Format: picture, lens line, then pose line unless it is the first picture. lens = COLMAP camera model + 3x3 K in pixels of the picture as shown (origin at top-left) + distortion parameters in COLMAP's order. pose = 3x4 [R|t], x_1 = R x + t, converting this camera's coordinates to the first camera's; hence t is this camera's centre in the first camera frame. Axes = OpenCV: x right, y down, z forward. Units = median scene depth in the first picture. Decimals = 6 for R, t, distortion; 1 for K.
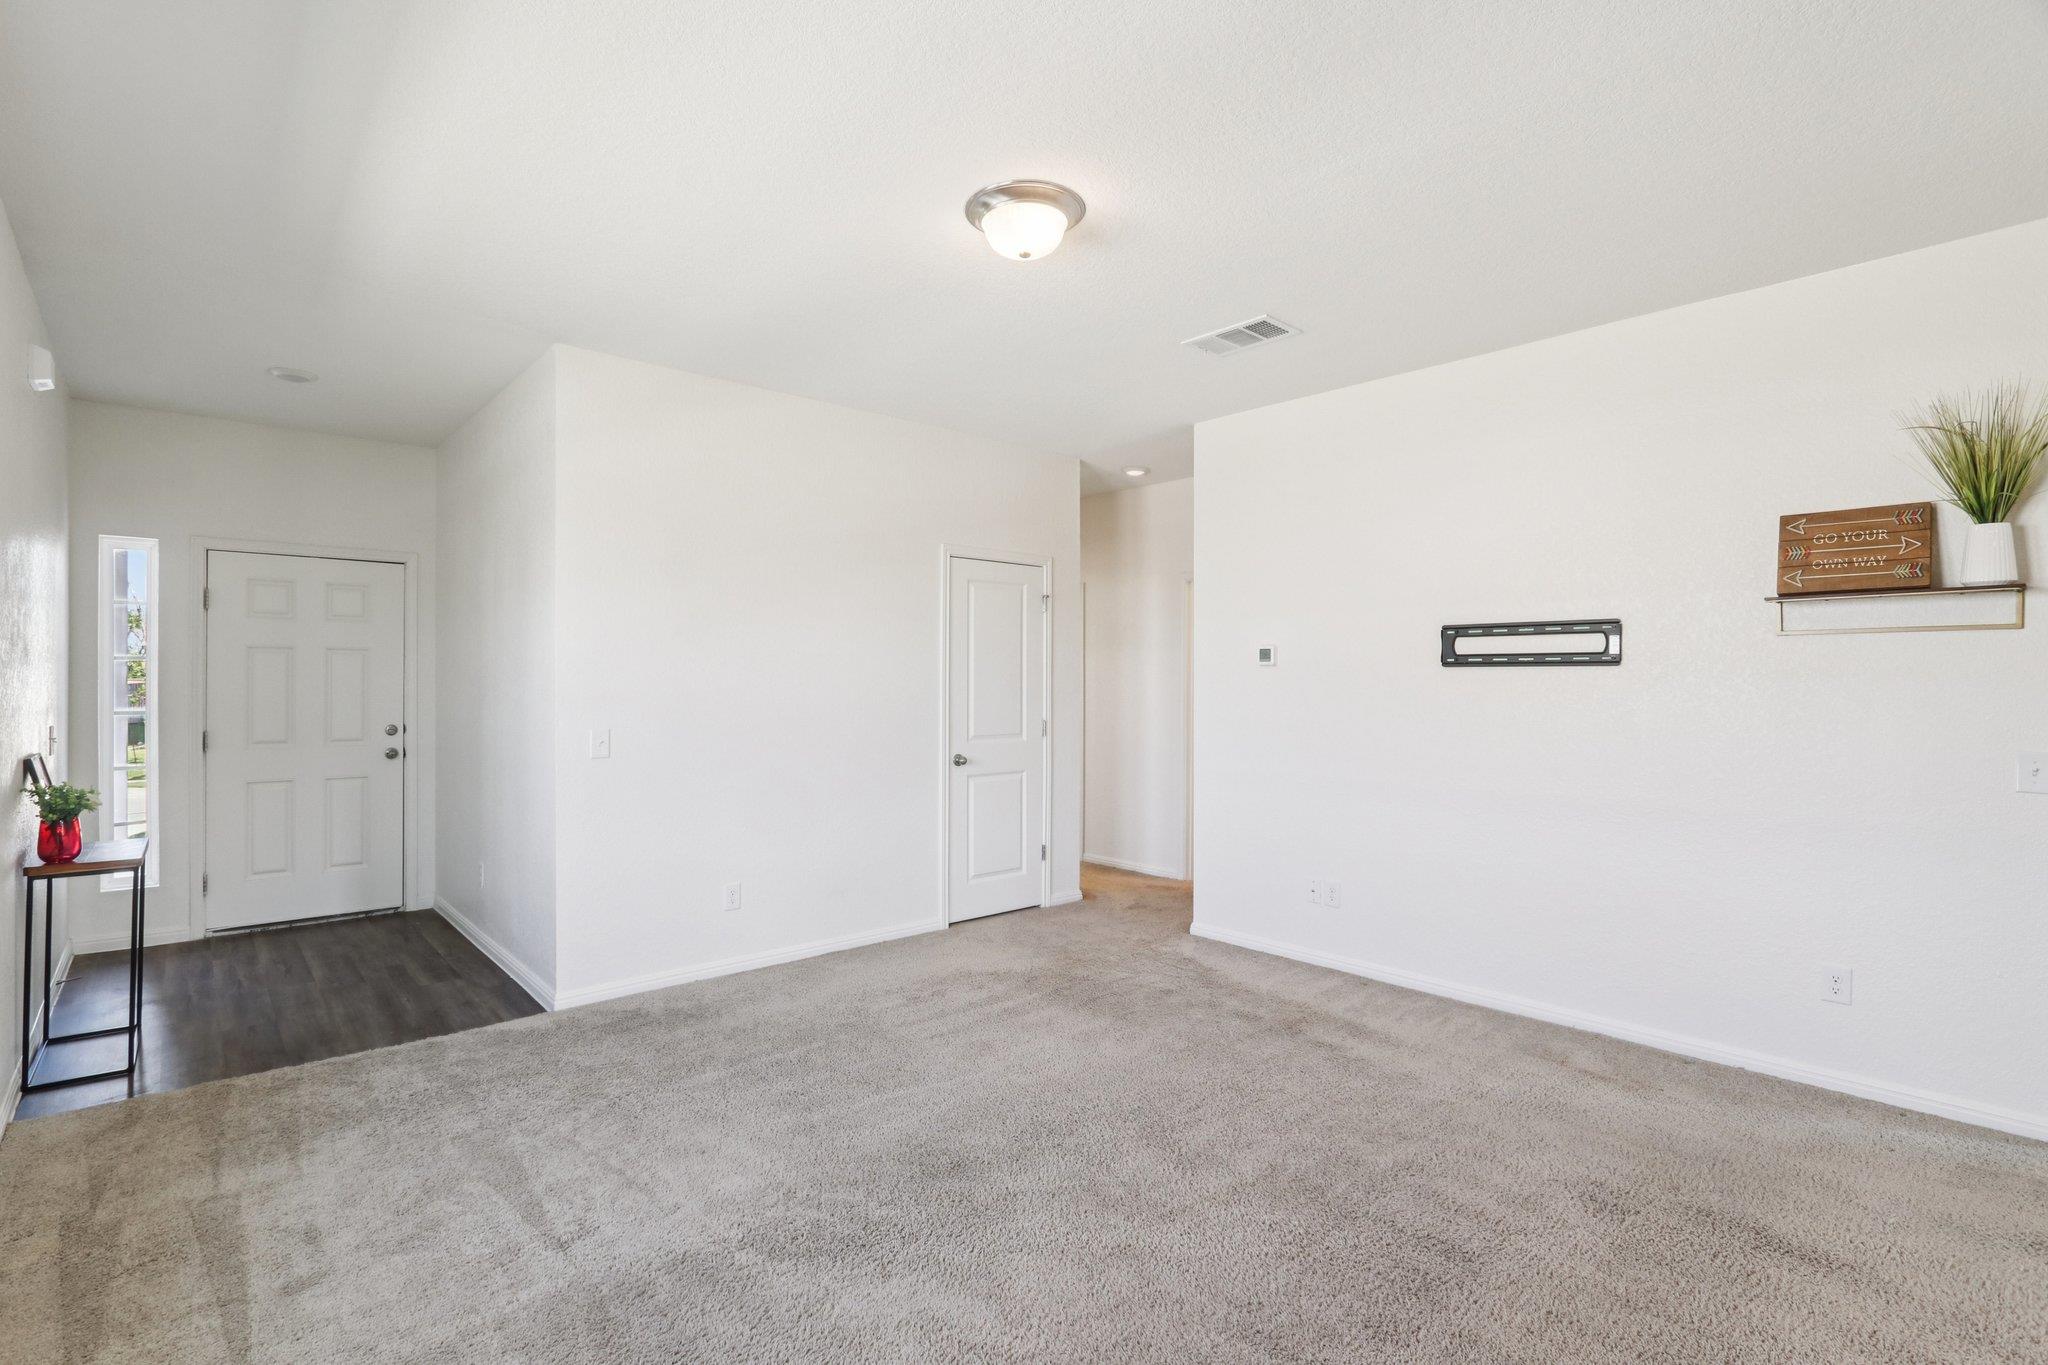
lens RADIAL K [[959.9, 0, 1001.2], [0, 959.9, 677.6], [0, 0, 1]] dist [-0.015374, 0.003997]
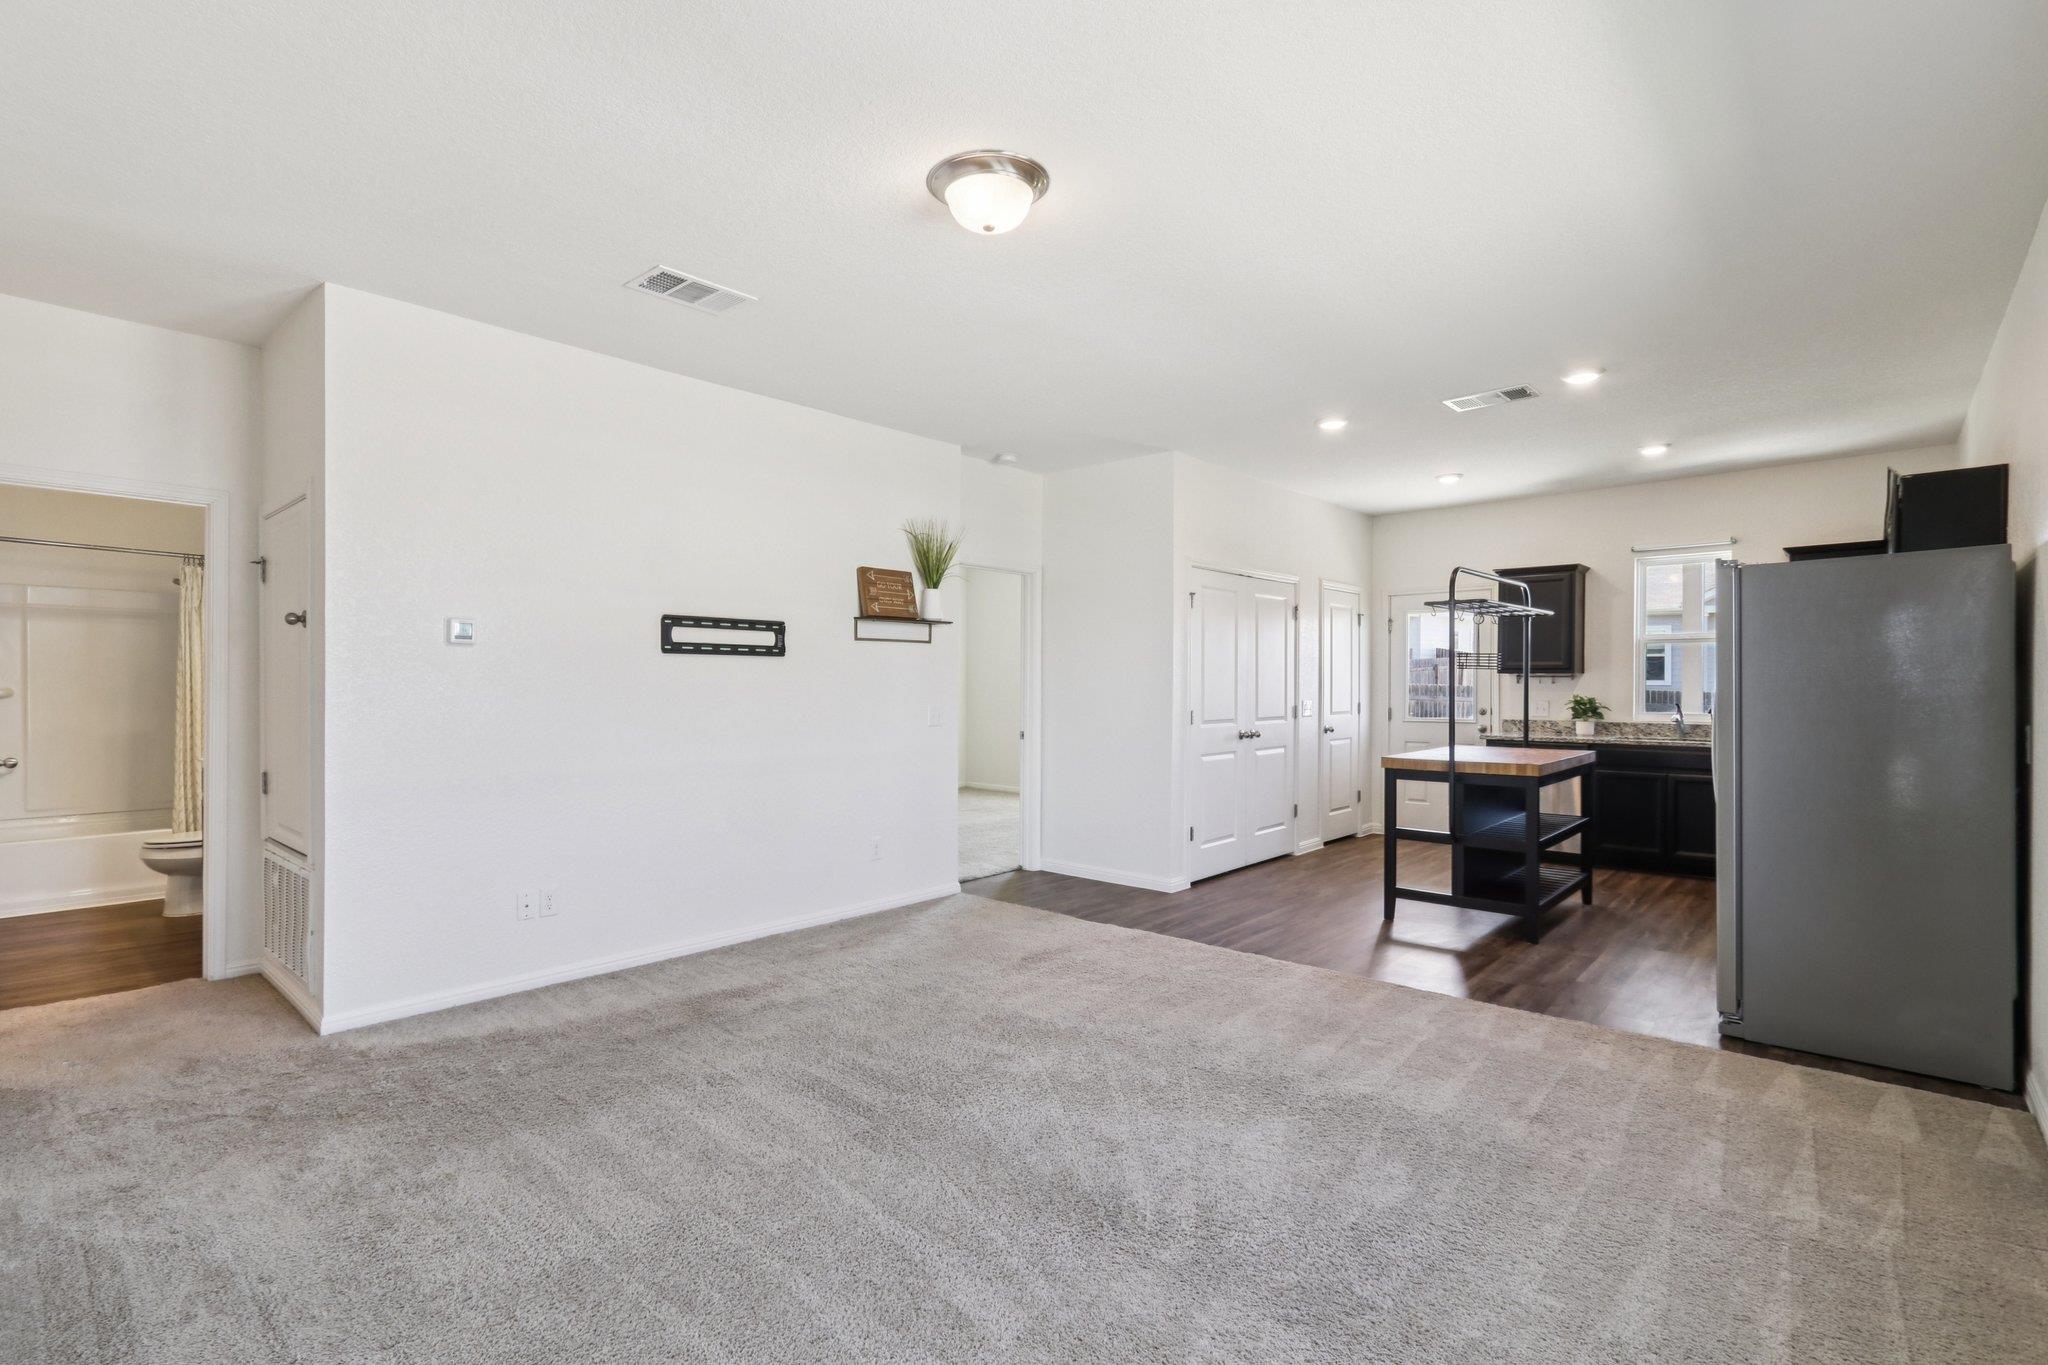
lens RADIAL K [[959.9, 0, 1001.0], [0, 959.9, 696.4], [0, 0, 1]] dist [-0.015374, 0.003997]
pose [[-0.110365, -0.017956, 0.993729, -0.648542], [-0.003361, 0.999838, 0.017693, 0.016849], [-0.993885, -0.001387, -0.110408, 0.747476]]
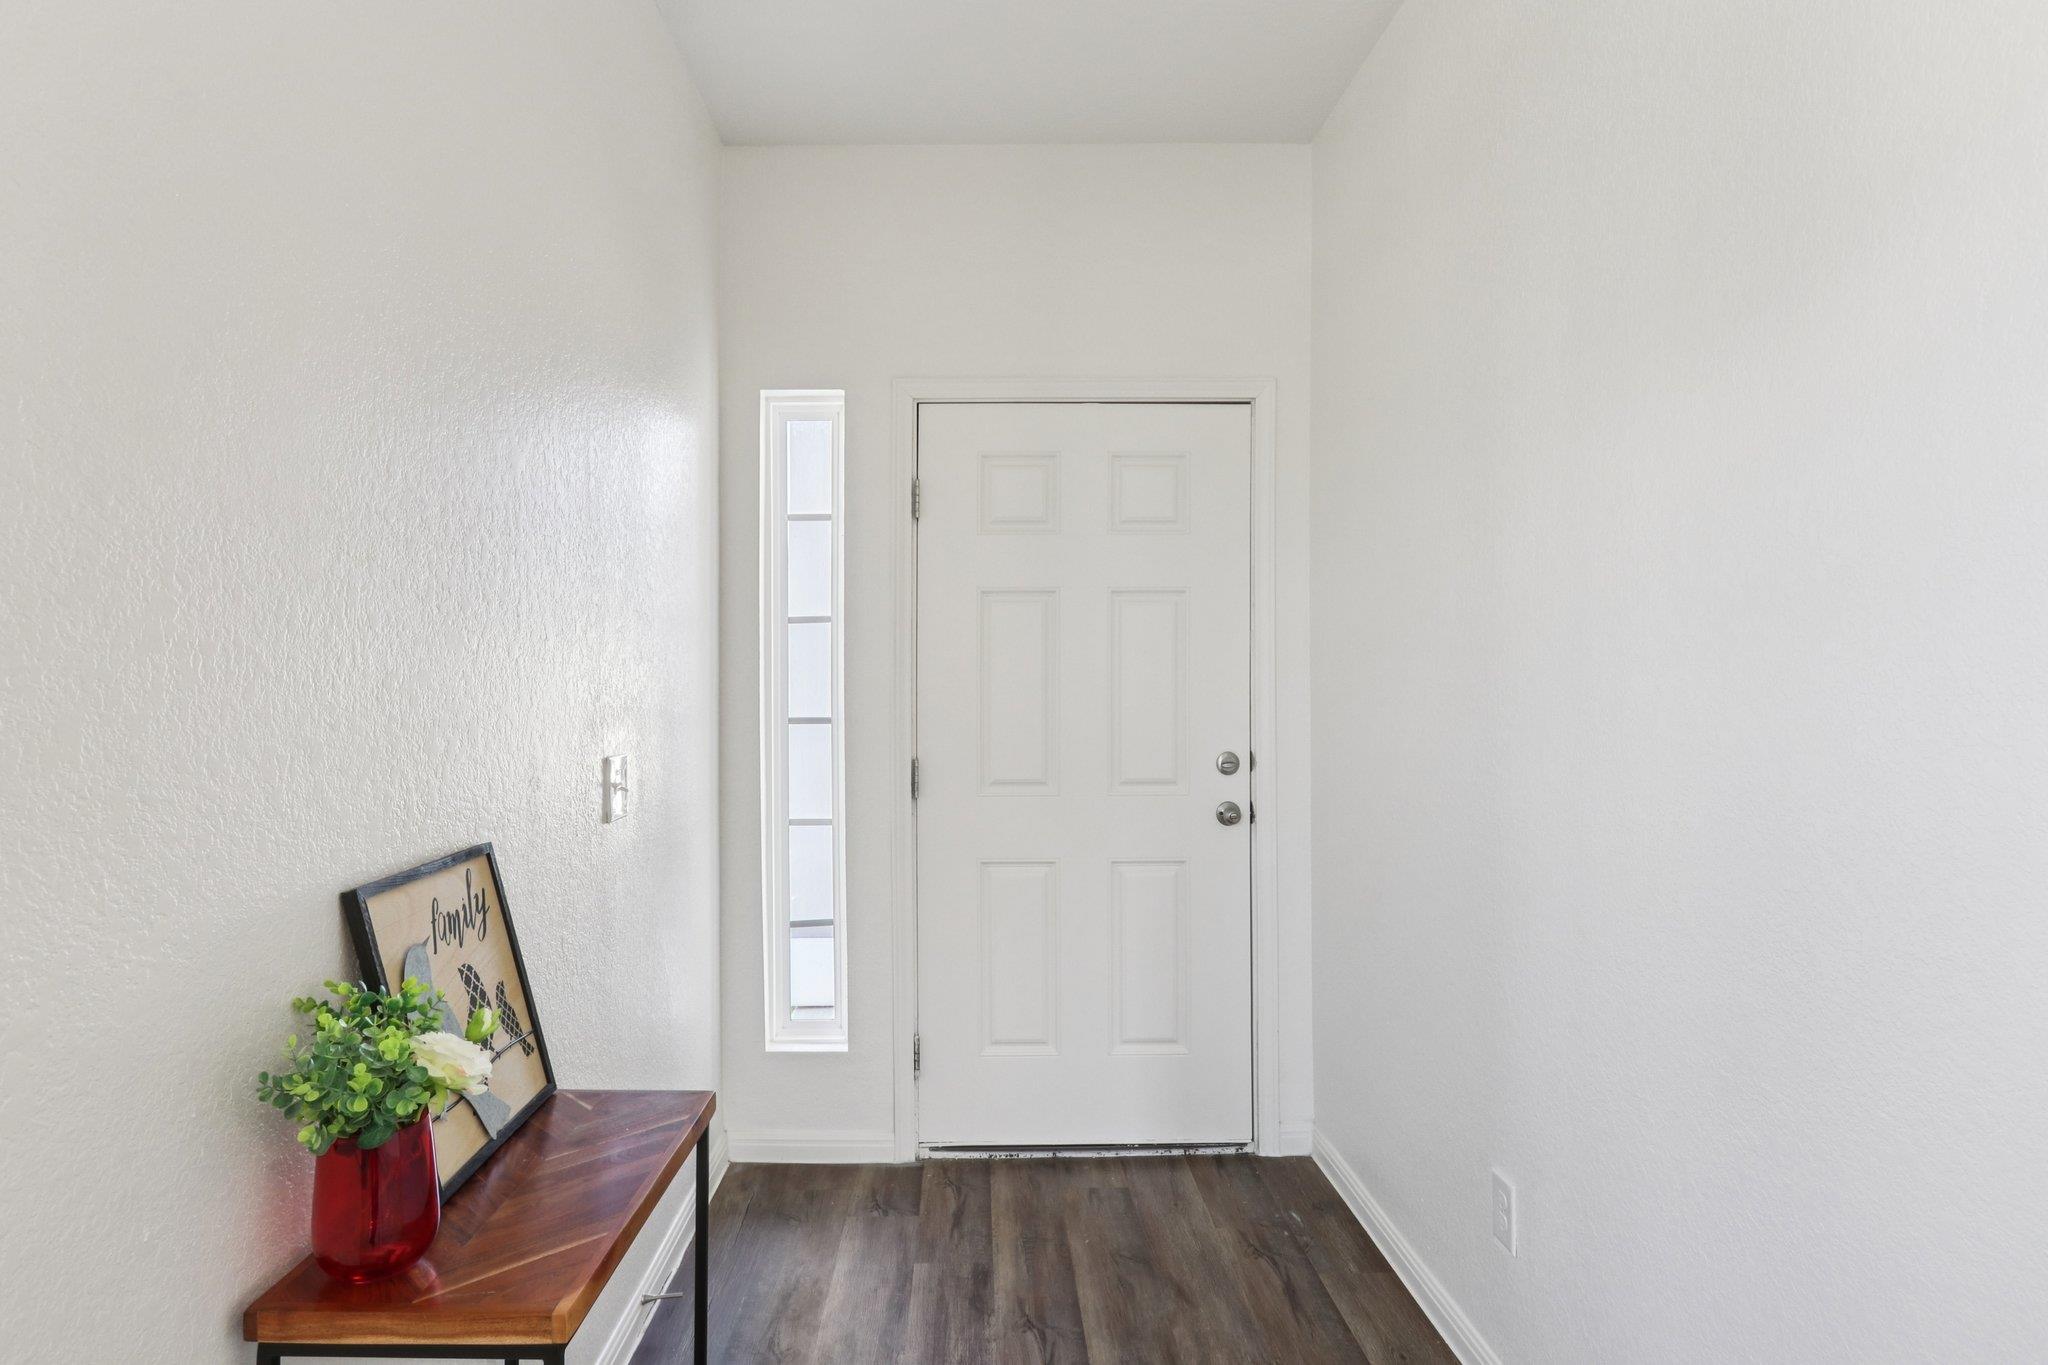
lens RADIAL K [[1183.1, 0, 999.9], [0, 1183.1, 678.7], [0, 0, 1]] dist [-0.007441, 0.003300]
pose [[0.752516, -0.001025, -0.658573, -0.462847], [0.009804, 0.999905, 0.009647, 0.009415], [0.658501, -0.013717, 0.752455, 0.666089]]
